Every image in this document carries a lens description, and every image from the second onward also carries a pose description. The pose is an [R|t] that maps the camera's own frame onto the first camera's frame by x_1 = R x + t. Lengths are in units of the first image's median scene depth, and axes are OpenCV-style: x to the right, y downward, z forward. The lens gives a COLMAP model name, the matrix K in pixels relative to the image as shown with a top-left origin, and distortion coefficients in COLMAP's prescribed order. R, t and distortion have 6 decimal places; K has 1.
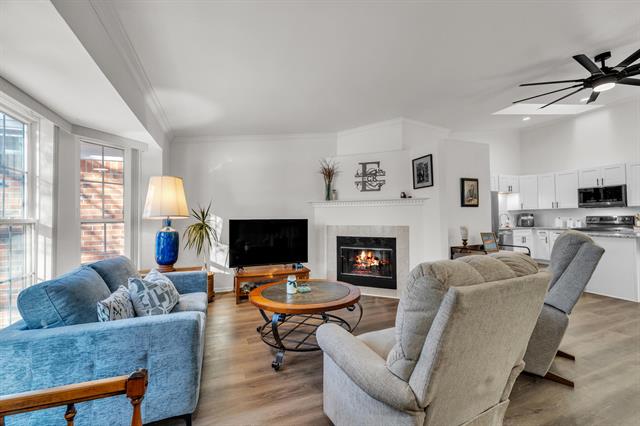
lens RADIAL K [[265.1, 0, 317.9], [0, 265.1, 215.1], [0, 0, 1]] dist [-0.002044, -0.000263]
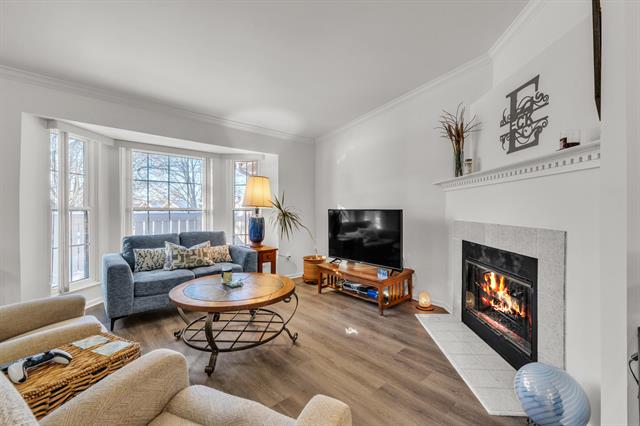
lens RADIAL K [[265.1, 0, 317.7], [0, 265.1, 212.1], [0, 0, 1]] dist [-0.002044, -0.000263]
pose [[0.354634, 0.016434, -0.934861, 0.788000], [0.006659, 0.999776, 0.020101, 0.009559], [0.934981, -0.013354, 0.354445, 0.802287]]
